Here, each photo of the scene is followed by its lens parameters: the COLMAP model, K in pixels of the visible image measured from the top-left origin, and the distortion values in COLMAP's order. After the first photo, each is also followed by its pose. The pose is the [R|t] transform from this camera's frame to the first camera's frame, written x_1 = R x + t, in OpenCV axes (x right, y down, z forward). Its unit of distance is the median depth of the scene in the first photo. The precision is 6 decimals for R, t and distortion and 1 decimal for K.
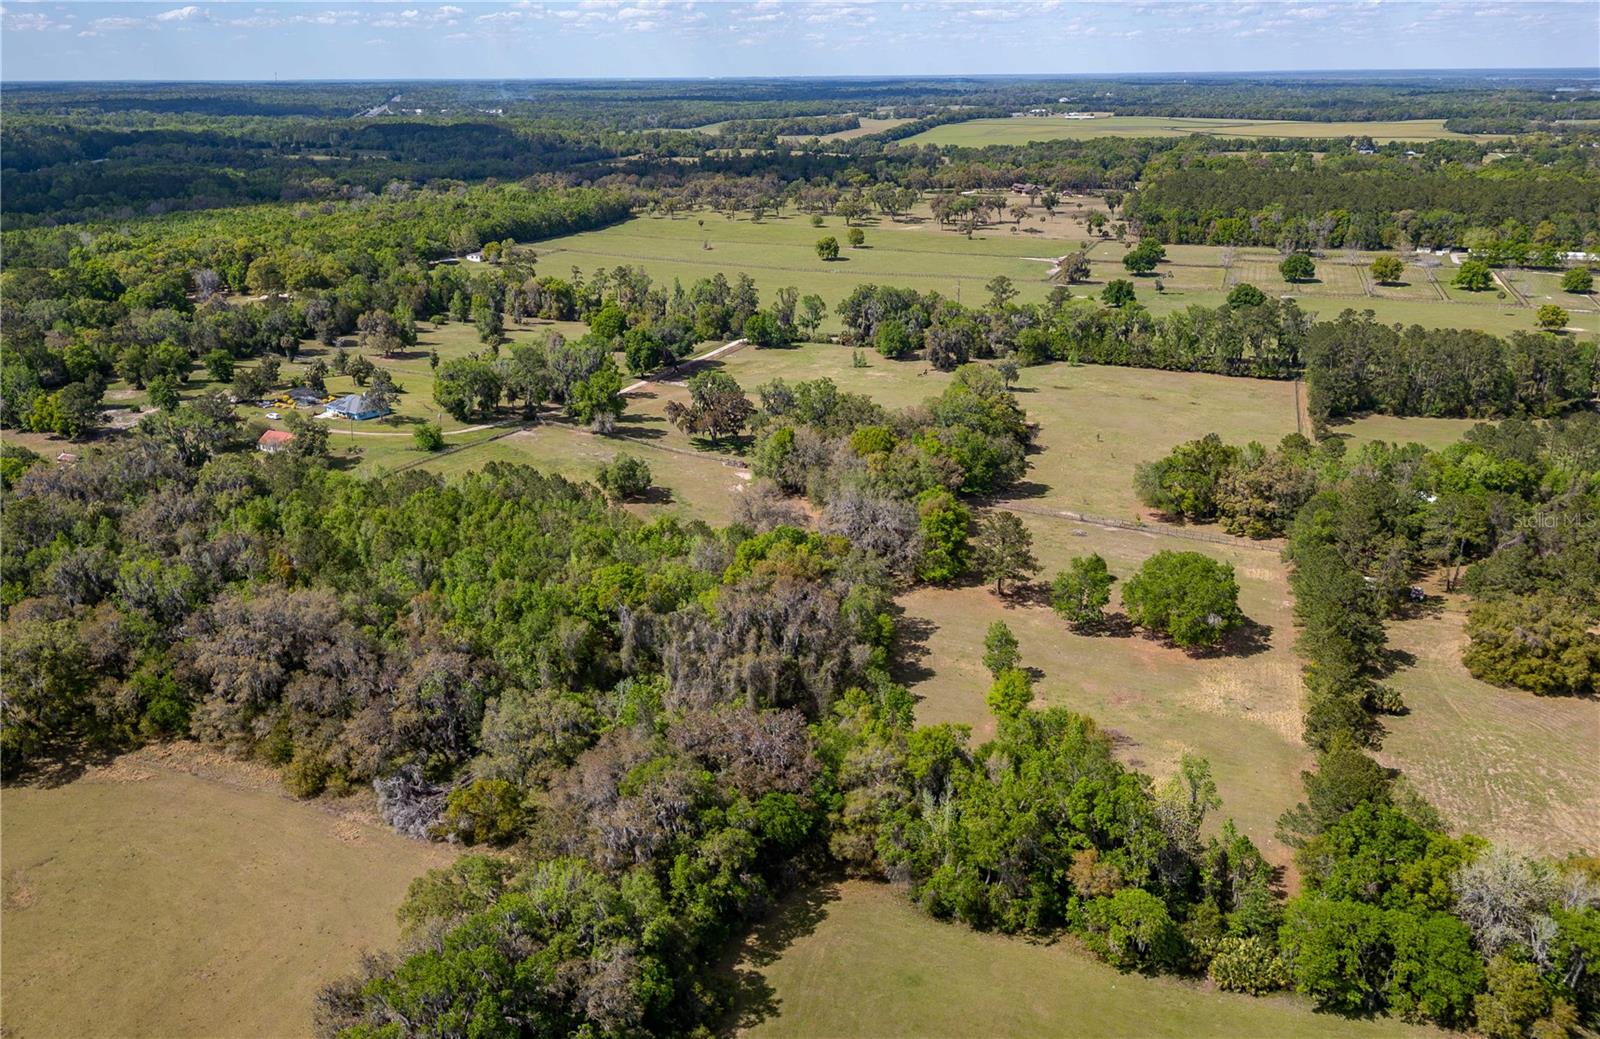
lens RADIAL K [[1319.6, 0, 759.3], [0, 1319.6, 522.0], [0, 0, 1]] dist [0.066177, -0.071816]
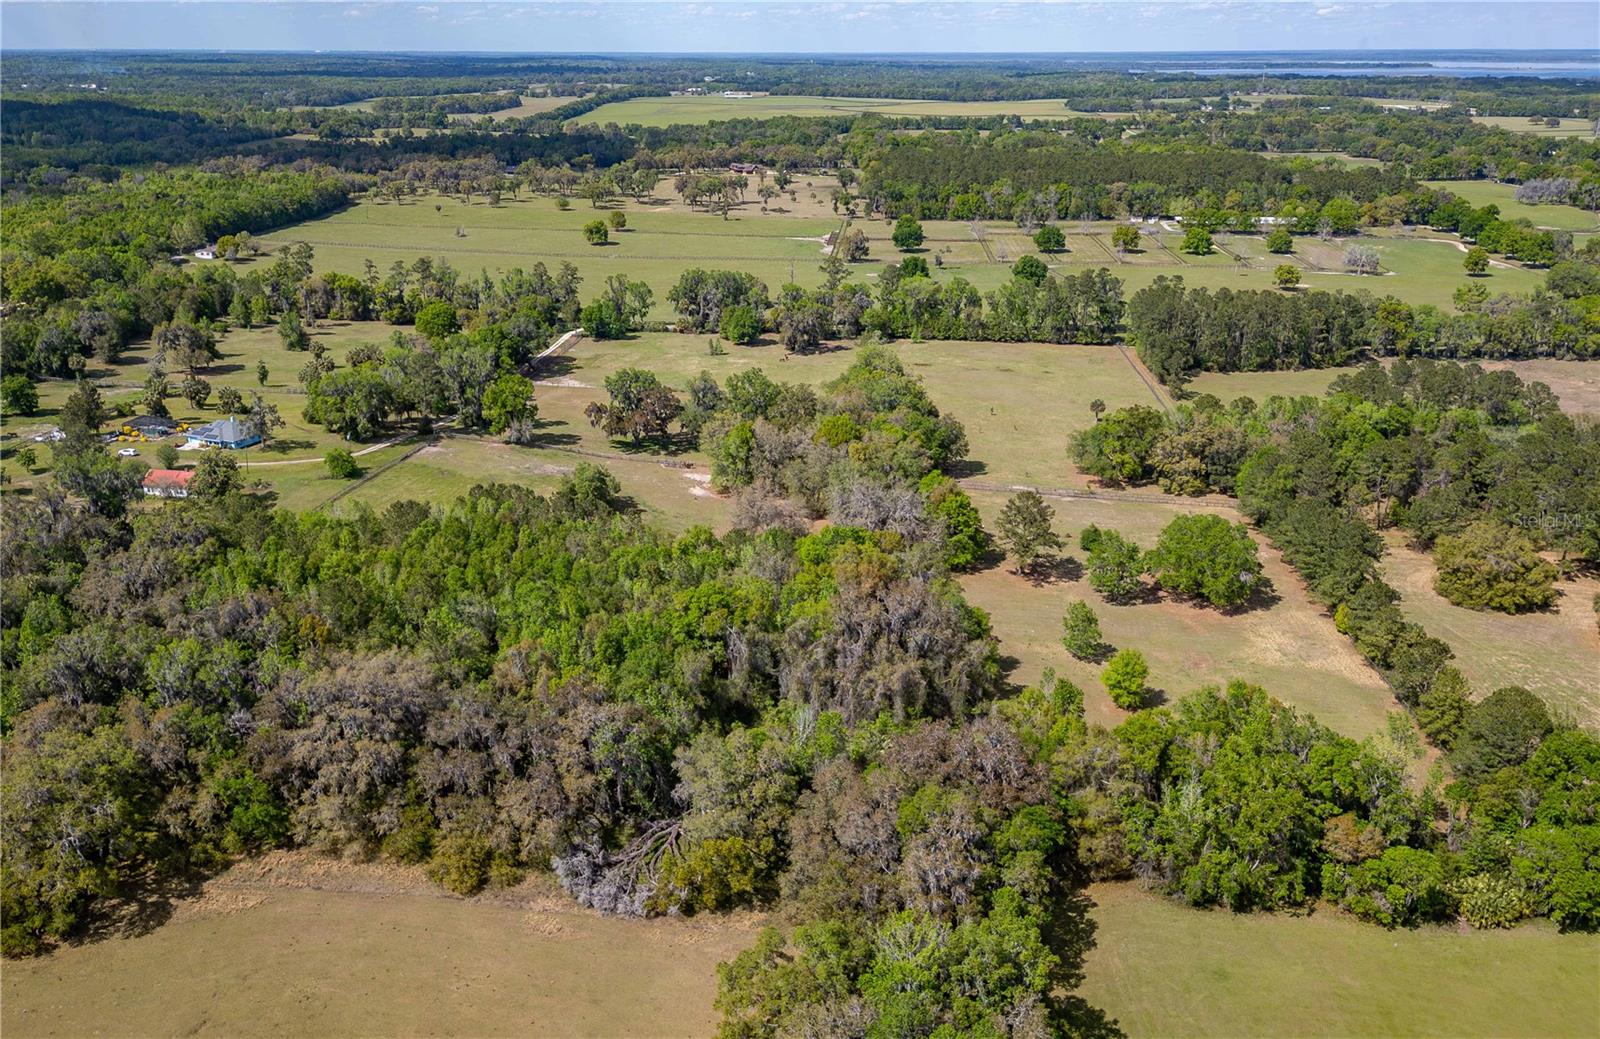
lens RADIAL K [[1319.6, 0, 793.1], [0, 1319.6, 521.9], [0, 0, 1]] dist [0.066177, -0.071816]
pose [[0.955303, -0.092086, 0.280919, -0.165188], [0.087882, 0.995750, 0.027553, -0.017415], [-0.282263, -0.001633, 0.959336, 0.052195]]
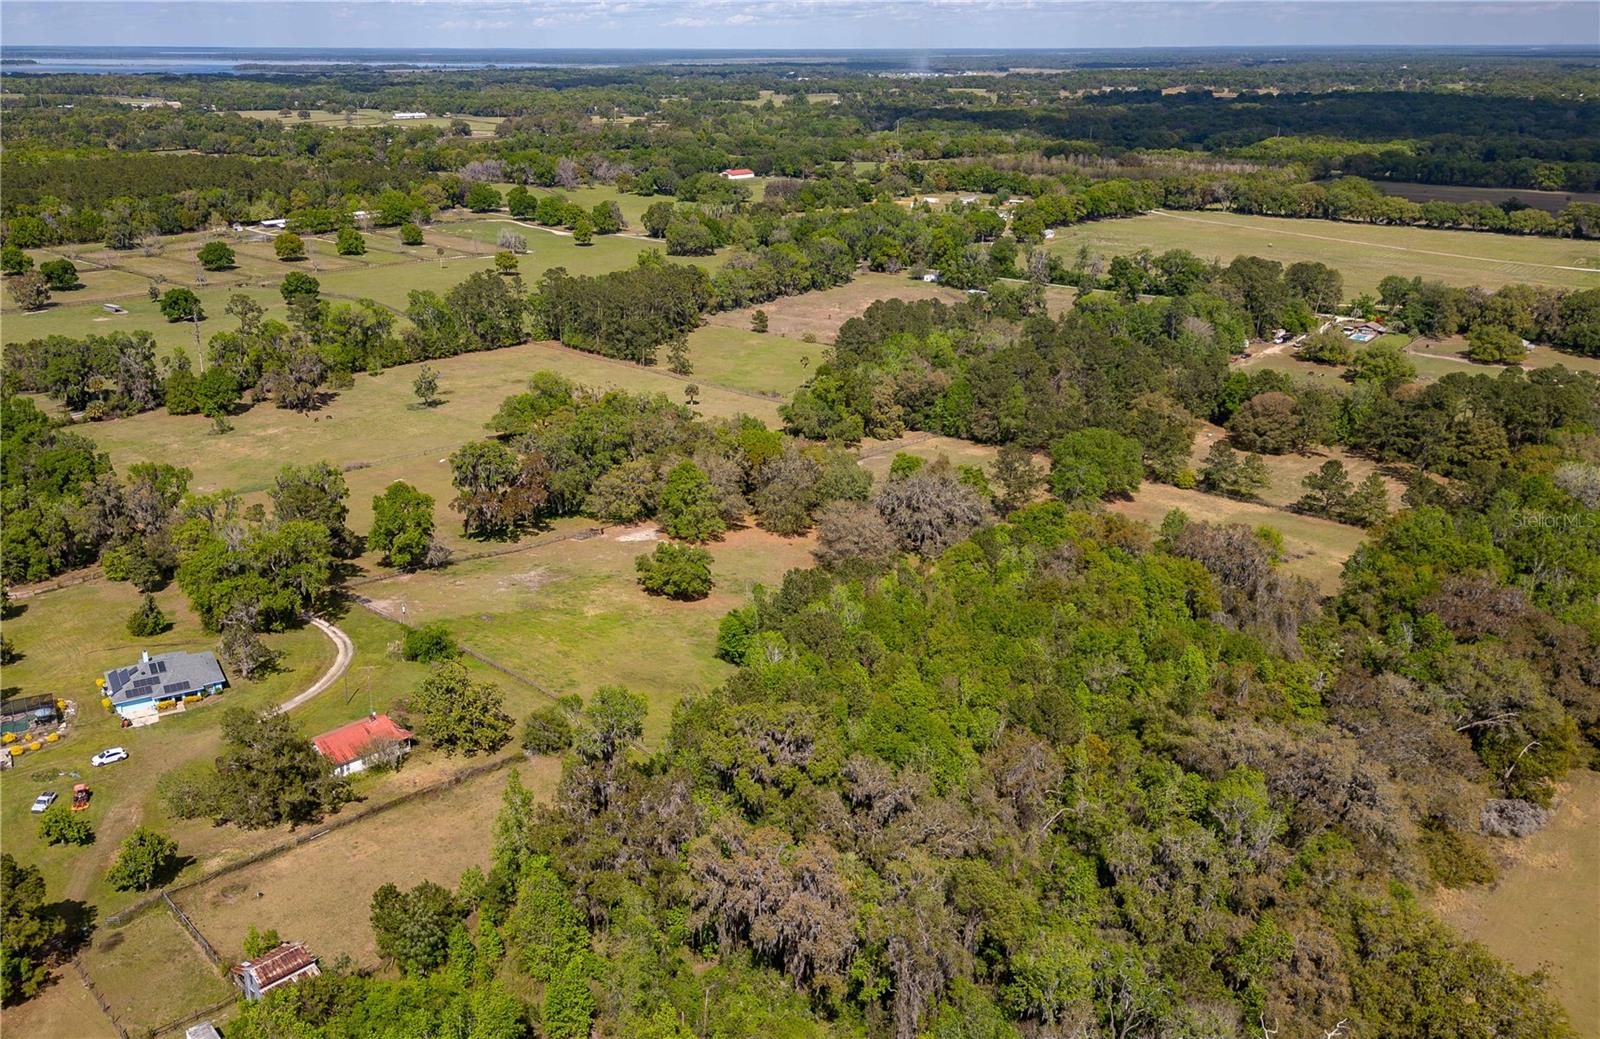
lens RADIAL K [[1319.6, 0, 731.6], [0, 1319.6, 497.1], [0, 0, 1]] dist [0.066177, -0.071816]
pose [[0.356047, -0.294870, 0.886726, -0.546541], [0.298059, 0.935181, 0.191303, -0.150751], [-0.885659, 0.196183, 0.420857, 0.448790]]
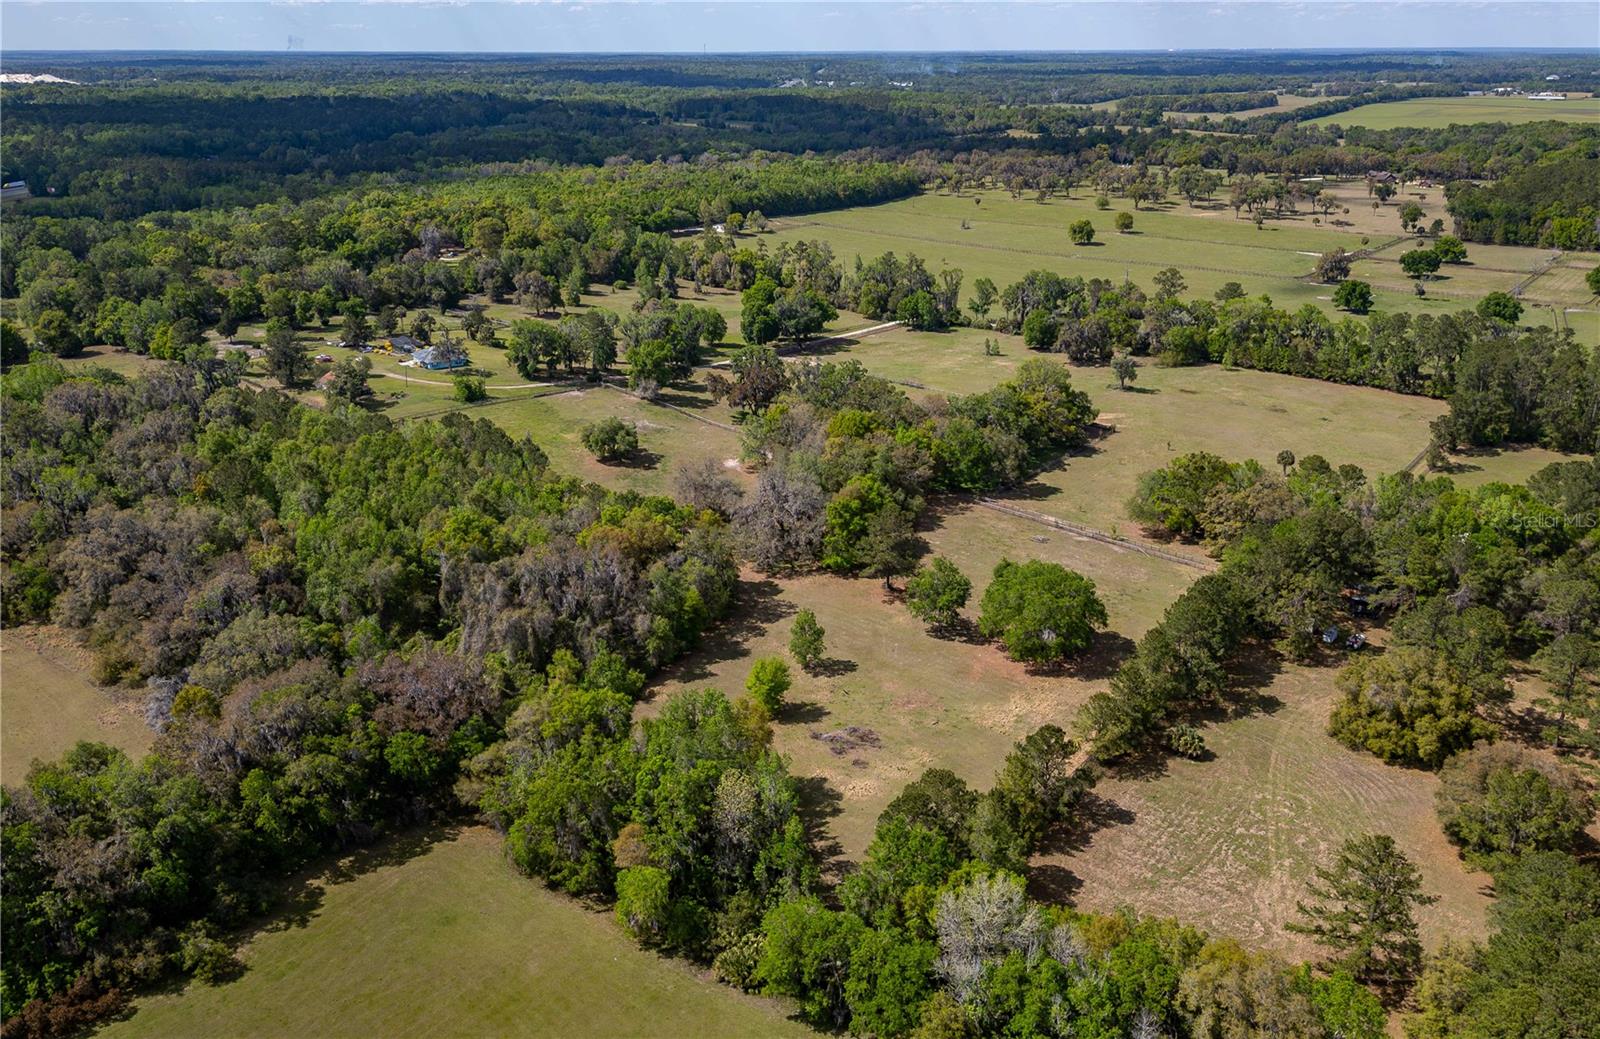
lens RADIAL K [[1362.1, 0, 794.8], [0, 1362.1, 523.7], [0, 0, 1]] dist [0.042292, -0.036421]
pose [[0.958498, 0.099703, -0.267096, 0.231063], [-0.096847, 0.995013, 0.023879, -0.006265], [0.268145, 0.002979, 0.963374, 0.013016]]
